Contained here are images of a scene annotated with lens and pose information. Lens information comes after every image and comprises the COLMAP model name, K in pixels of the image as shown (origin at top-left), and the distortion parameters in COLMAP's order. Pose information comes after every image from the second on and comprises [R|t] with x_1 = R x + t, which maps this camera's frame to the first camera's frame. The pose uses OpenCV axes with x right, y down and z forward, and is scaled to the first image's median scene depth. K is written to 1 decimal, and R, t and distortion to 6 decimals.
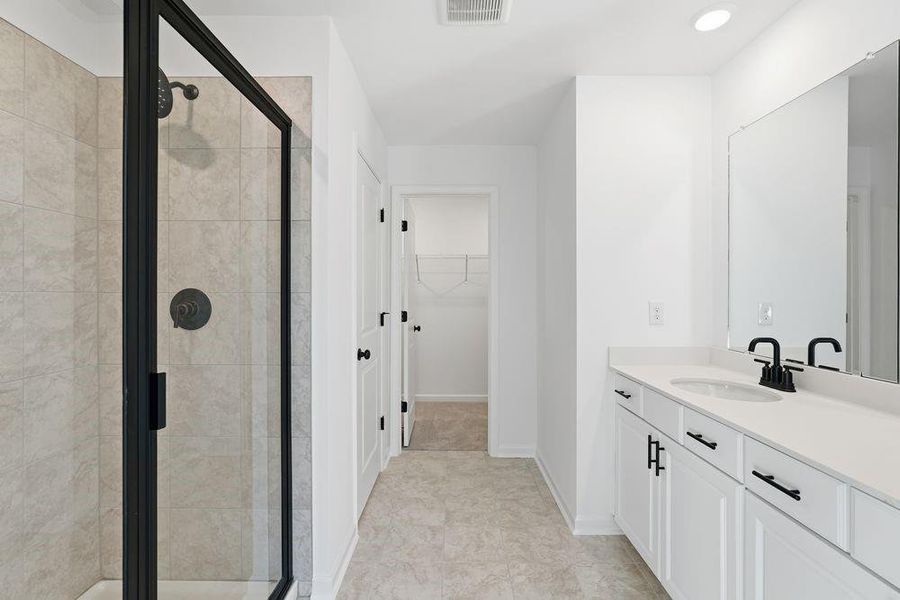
lens RADIAL K [[397.6, 0, 448.1], [0, 397.6, 295.7], [0, 0, 1]] dist [-0.016873, 0.005866]
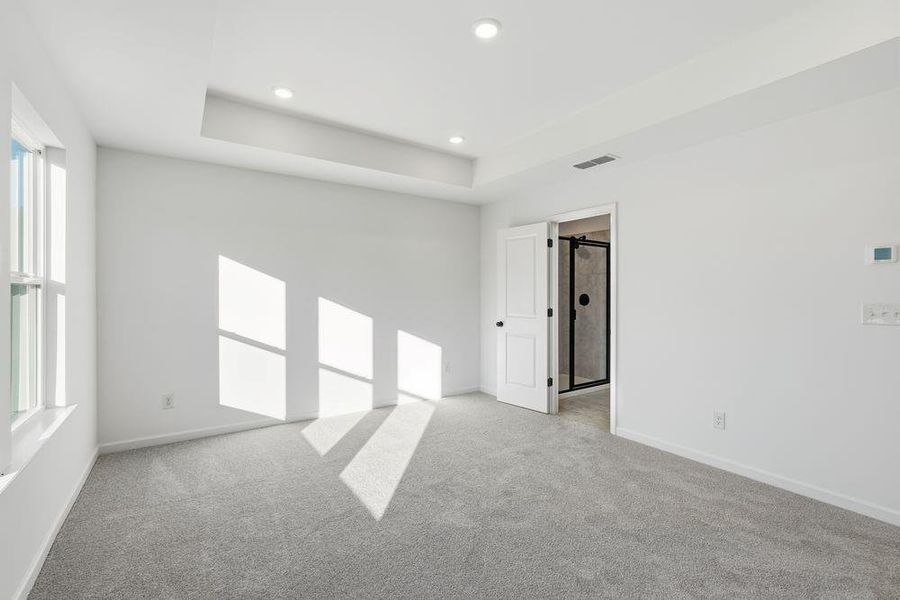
lens RADIAL K [[397.6, 0, 448.1], [0, 397.6, 295.7], [0, 0, 1]] dist [-0.016873, 0.005866]
pose [[0.571950, 0.003075, -0.820283, 1.537739], [-0.000240, 0.999994, 0.003582, -0.013503], [0.820289, -0.001852, 0.571947, -1.991035]]
